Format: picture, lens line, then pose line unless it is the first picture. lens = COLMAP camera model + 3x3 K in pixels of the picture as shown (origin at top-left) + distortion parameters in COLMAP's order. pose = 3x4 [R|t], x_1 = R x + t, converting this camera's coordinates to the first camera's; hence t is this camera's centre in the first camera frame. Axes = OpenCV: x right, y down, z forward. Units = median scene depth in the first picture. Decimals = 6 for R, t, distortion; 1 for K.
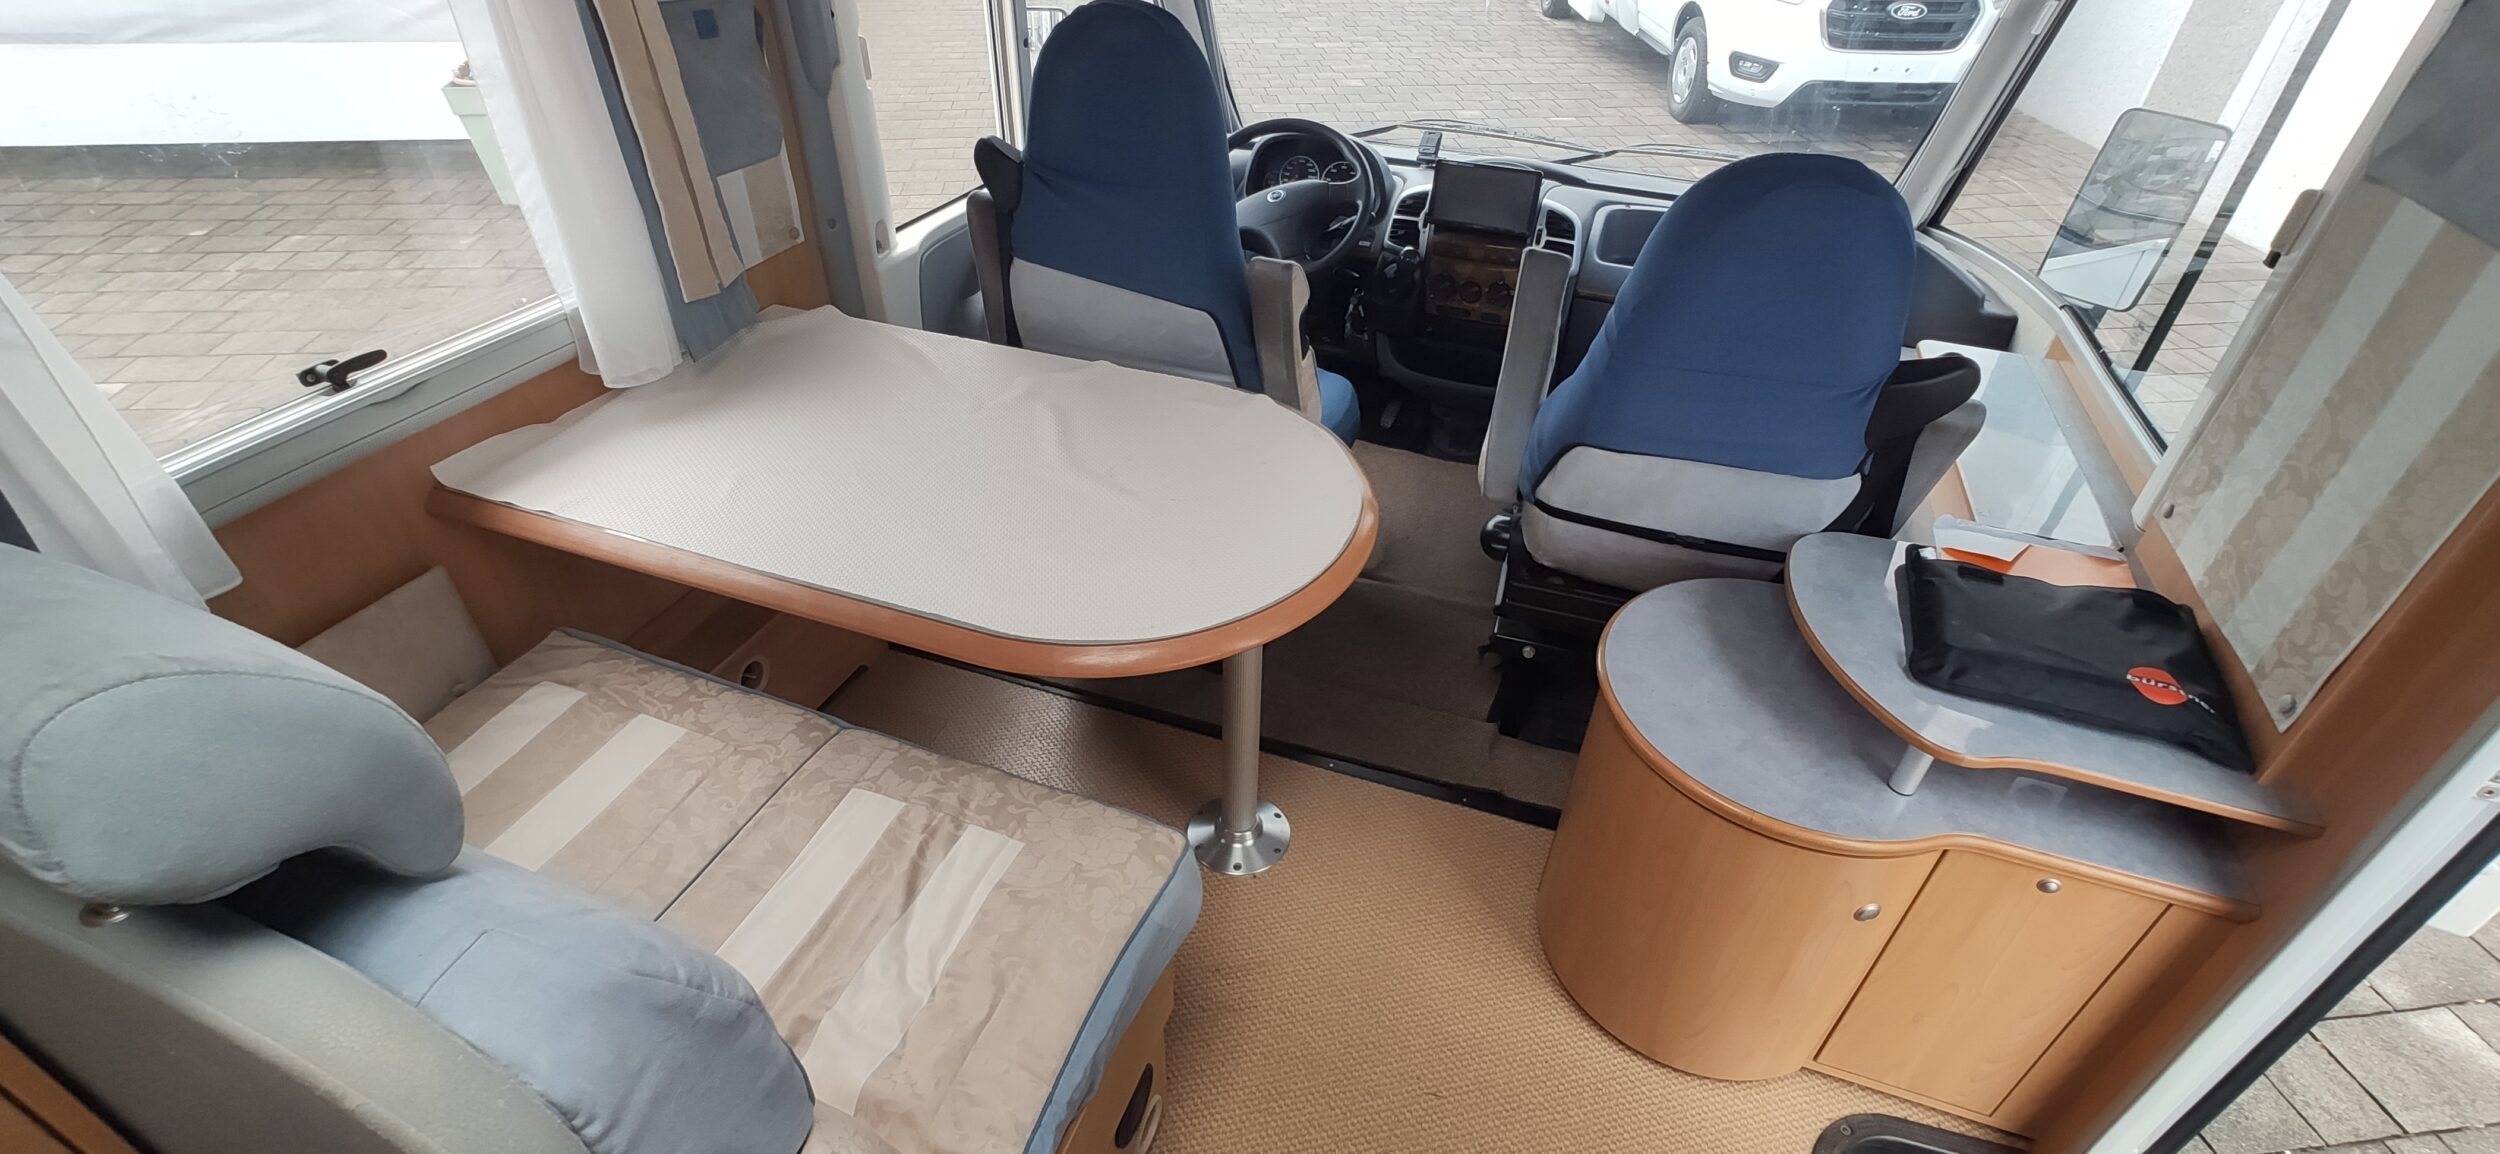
lens RADIAL K [[1082.3, 0, 1273.7], [0, 1082.3, 587.7], [0, 0, 1]] dist [-0.021196, 0.004446]
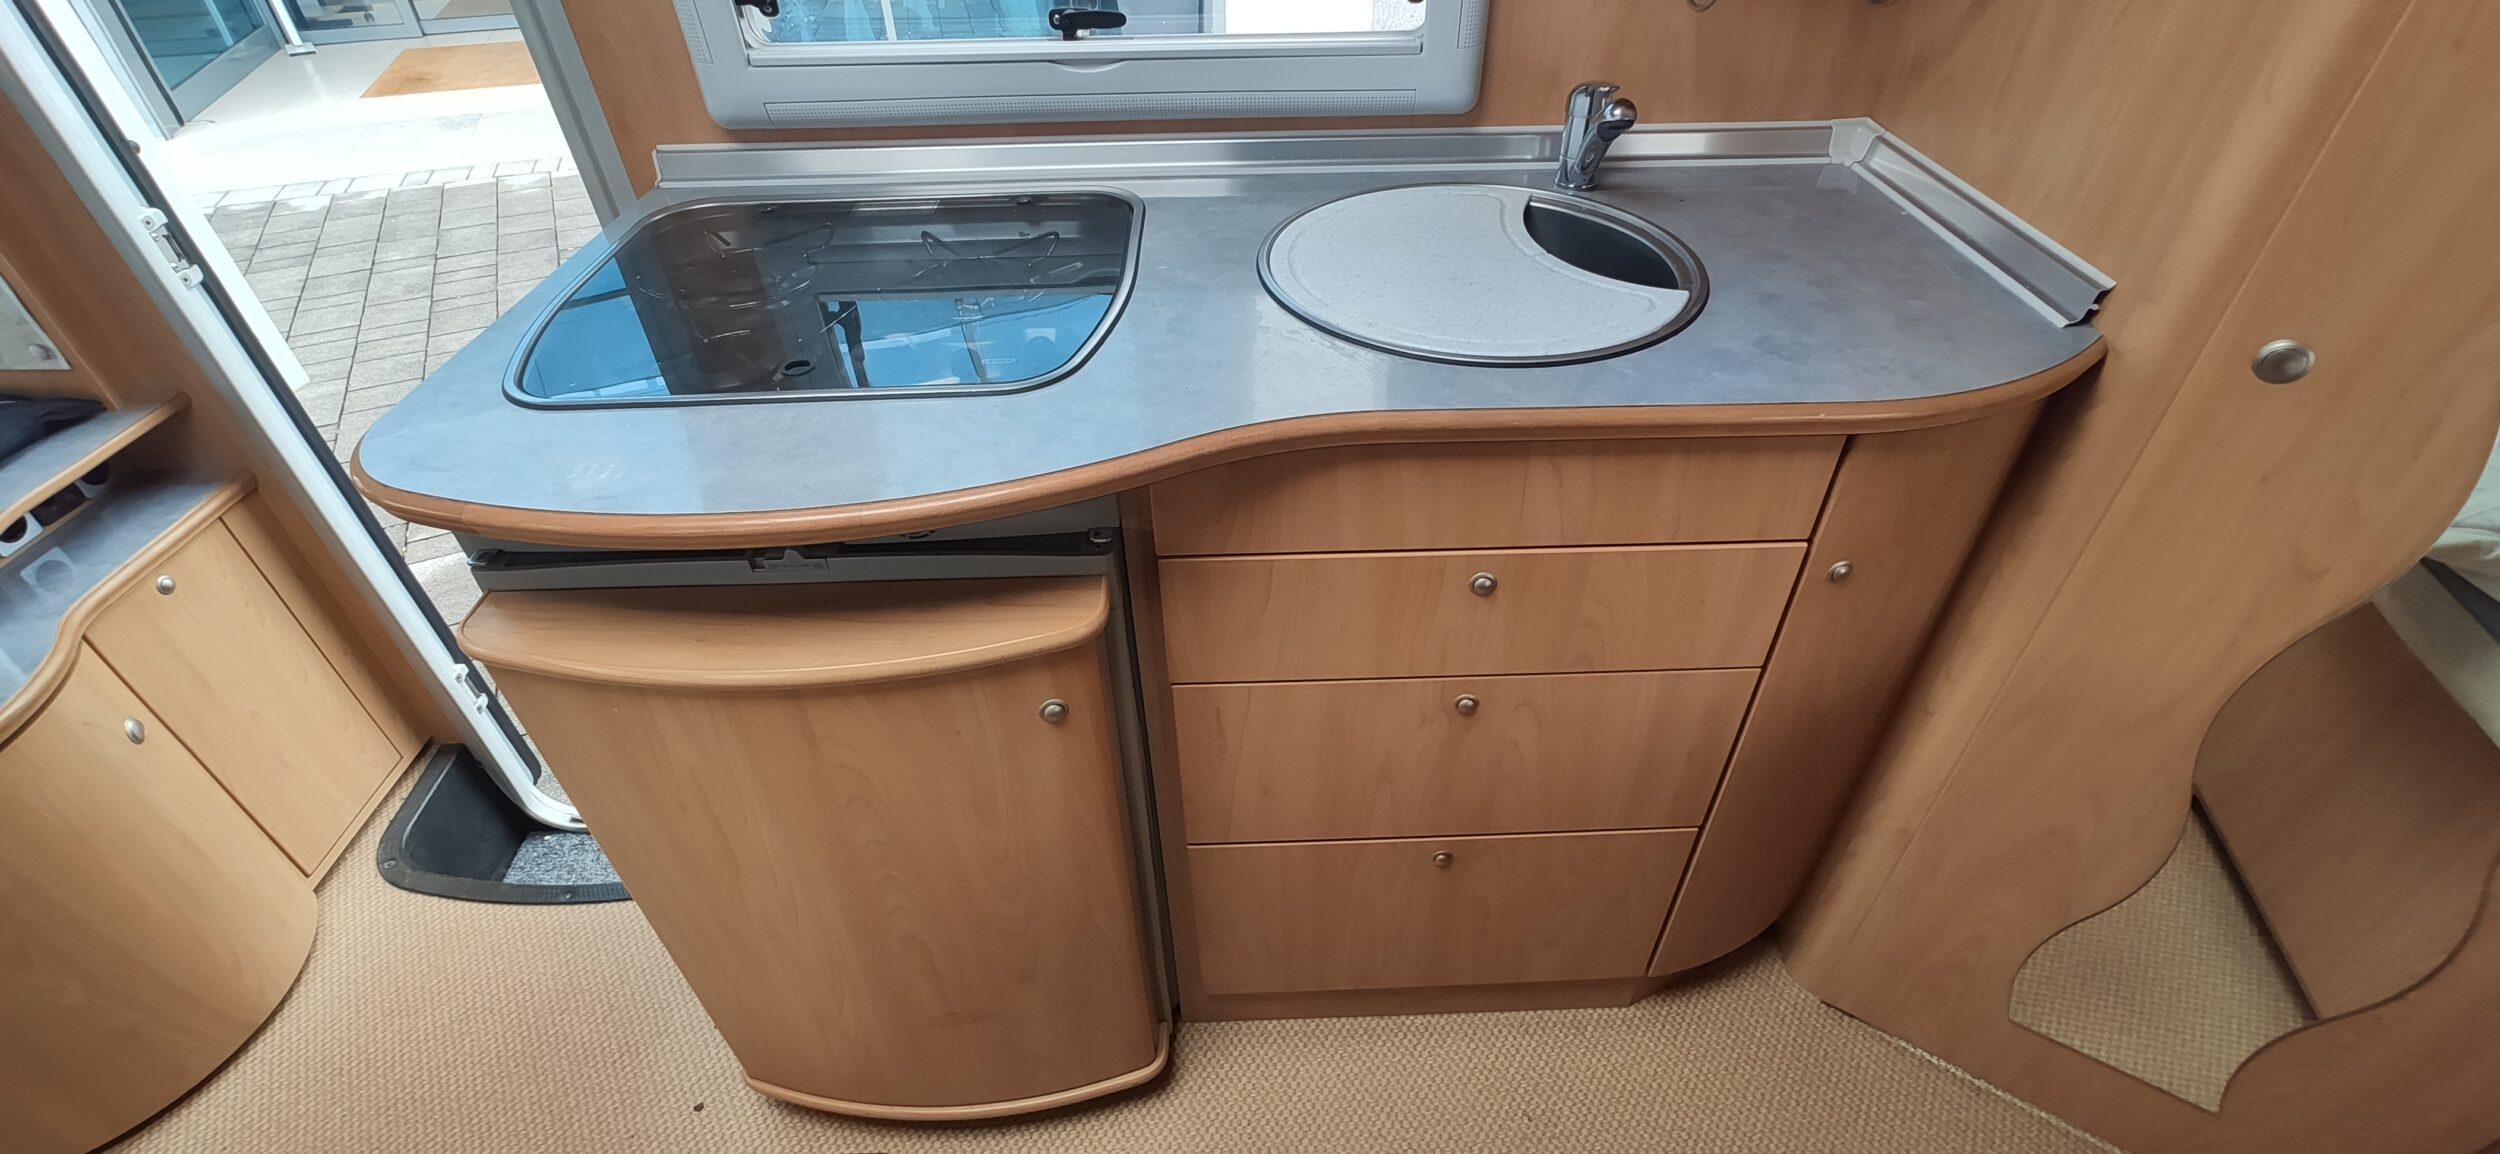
lens RADIAL K [[1082.3, 0, 1273.7], [0, 1082.3, 587.7], [0, 0, 1]] dist [-0.021196, 0.004446]
pose [[-0.365252, -0.618678, 0.695578, -0.343661], [0.550787, 0.458759, 0.697262, 0.114995], [-0.750483, 0.637791, 0.173197, -0.024870]]
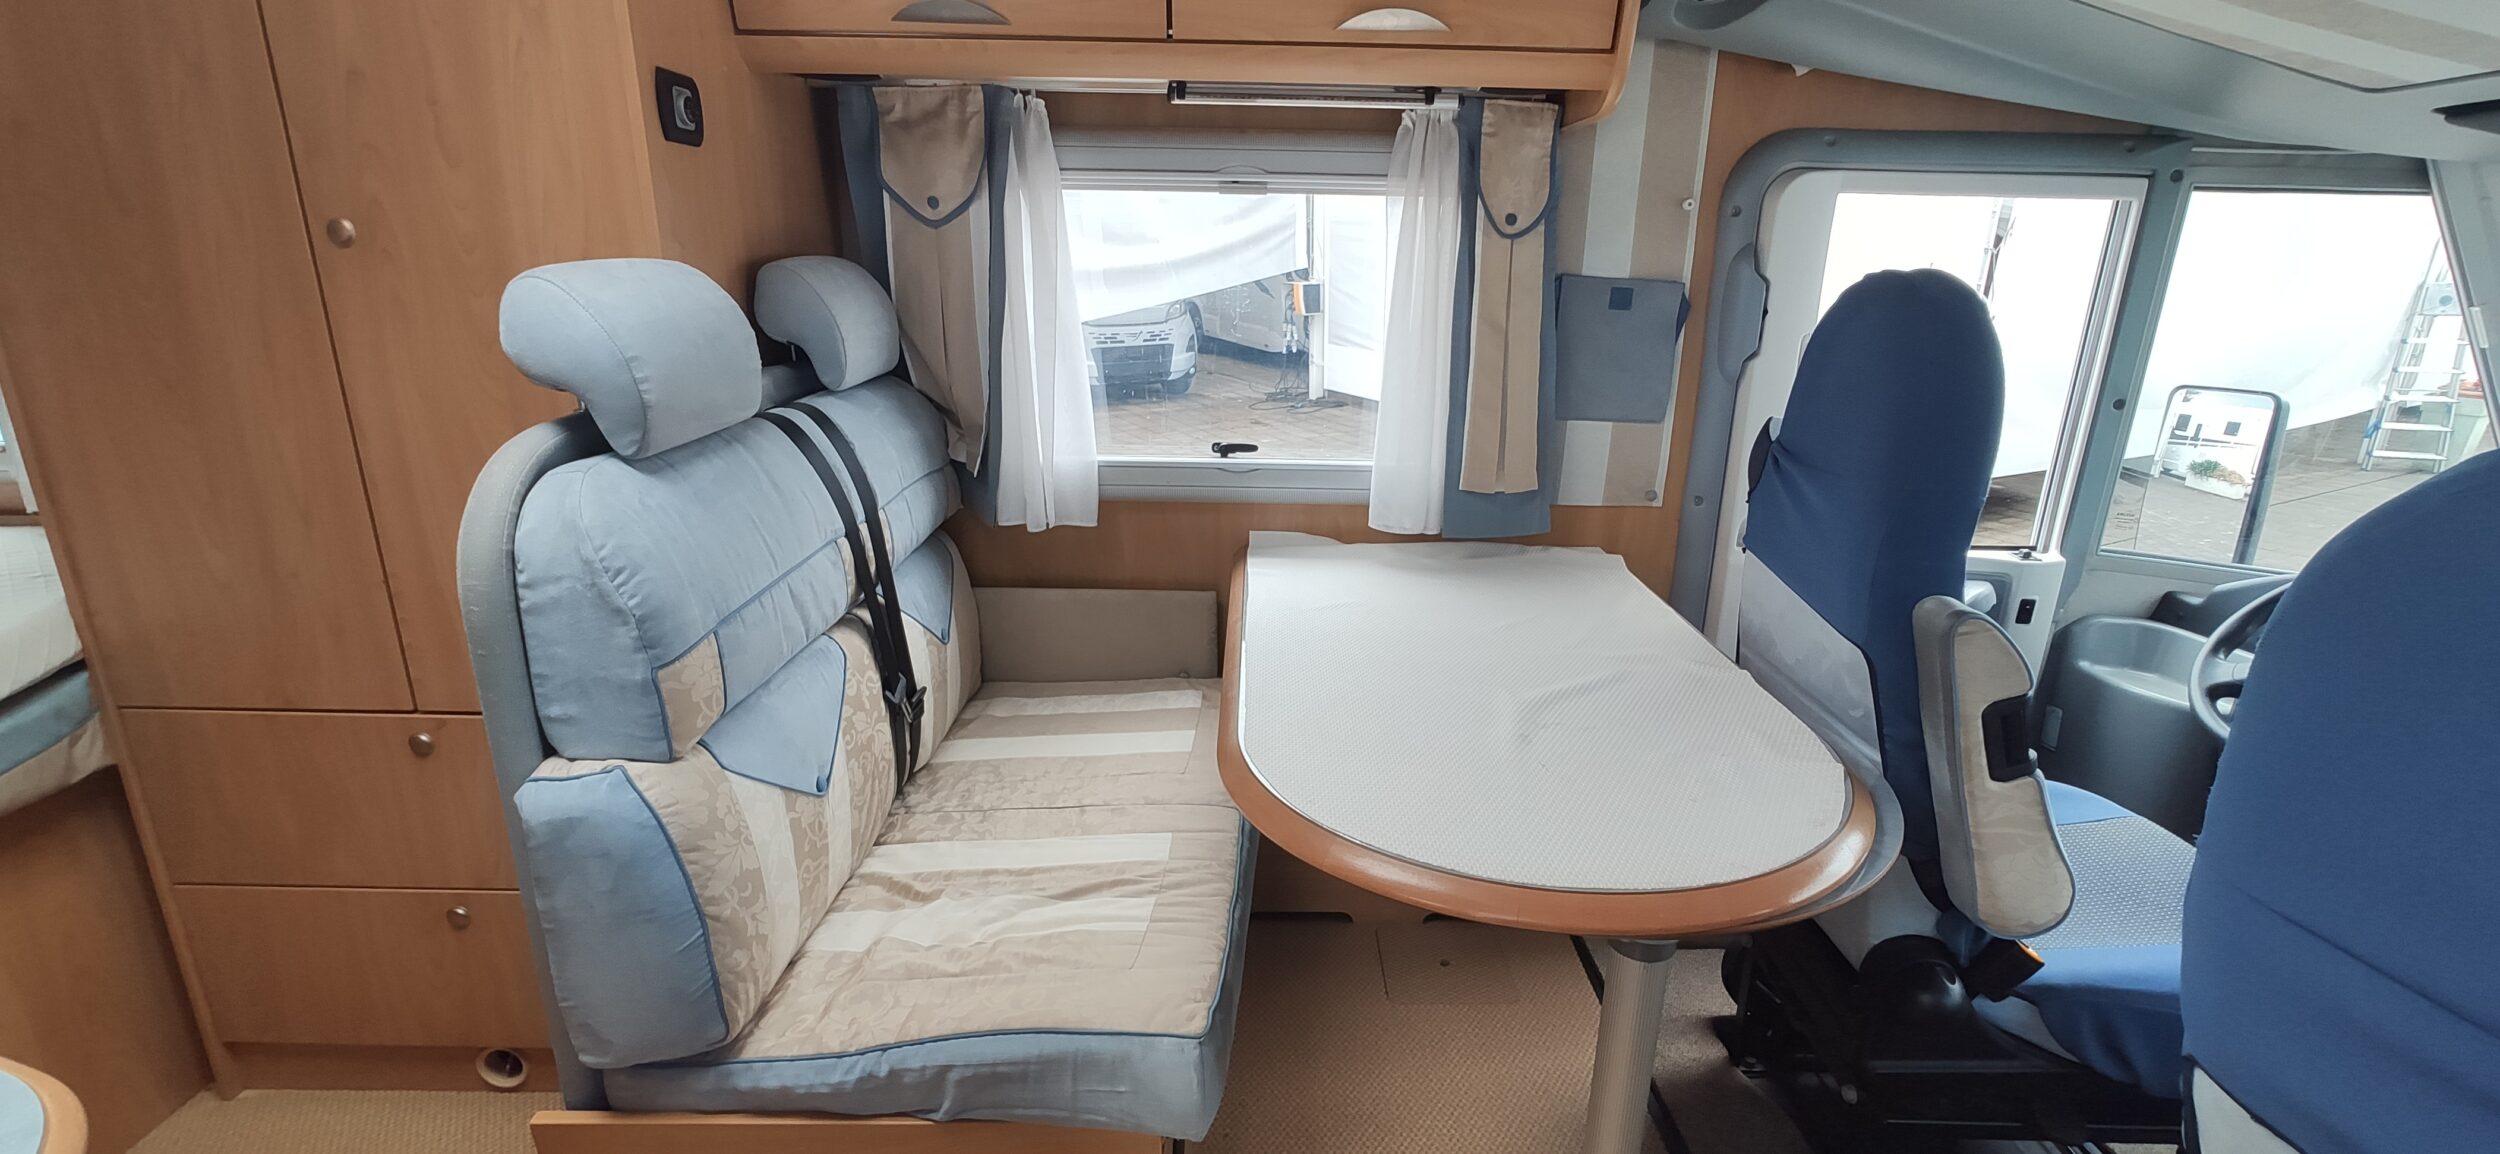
lens RADIAL K [[1081.1, 0, 1268.0], [0, 1081.1, 578.1], [0, 0, 1]] dist [-0.028445, 0.013227]
pose [[0.327479, 0.239357, -0.914038, 0.474636], [-0.566977, 0.823638, 0.012550, -0.077662], [0.755840, 0.514129, 0.405434, 0.396132]]
